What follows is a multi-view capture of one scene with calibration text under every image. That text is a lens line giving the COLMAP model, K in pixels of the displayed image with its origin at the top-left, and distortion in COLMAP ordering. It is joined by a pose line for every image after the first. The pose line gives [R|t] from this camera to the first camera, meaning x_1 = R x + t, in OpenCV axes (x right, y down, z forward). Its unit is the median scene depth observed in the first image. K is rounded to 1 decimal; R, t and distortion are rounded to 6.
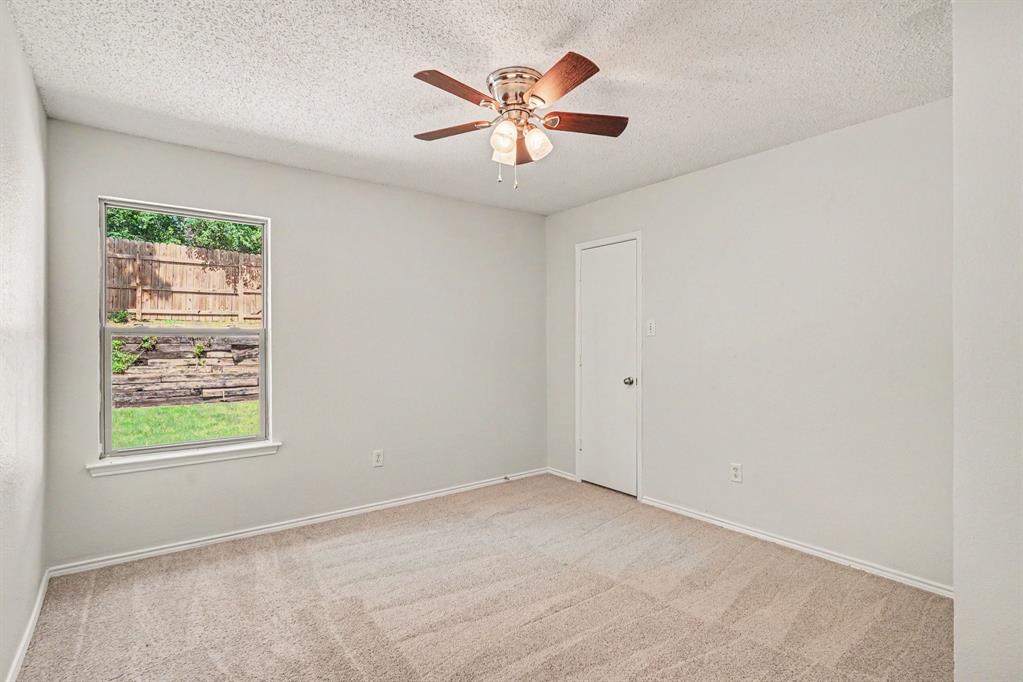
lens RADIAL K [[497.8, 0, 508.0], [0, 497.8, 339.0], [0, 0, 1]] dist [-0.006104, -0.000288]
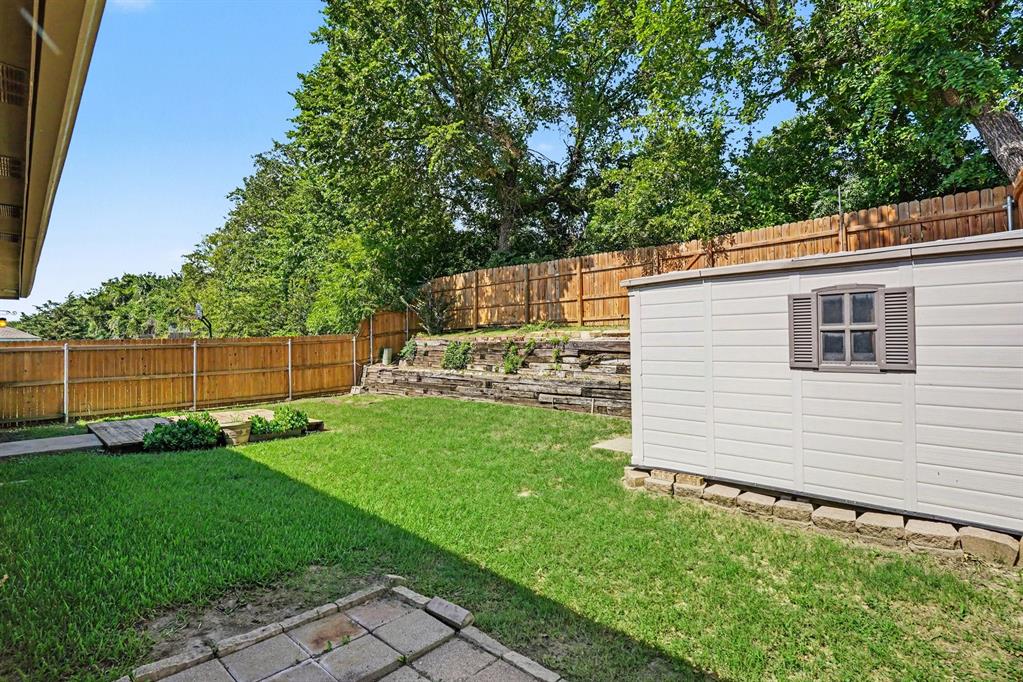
lens RADIAL K [[497.8, 0, 508.0], [0, 497.8, 339.0], [0, 0, 1]] dist [-0.006104, -0.000288]
pose [[0.135373, -0.015194, -0.990678, 0.381790], [0.011580, 0.999838, -0.013753, 0.002428], [0.990727, -0.009610, 0.135527, 0.778805]]
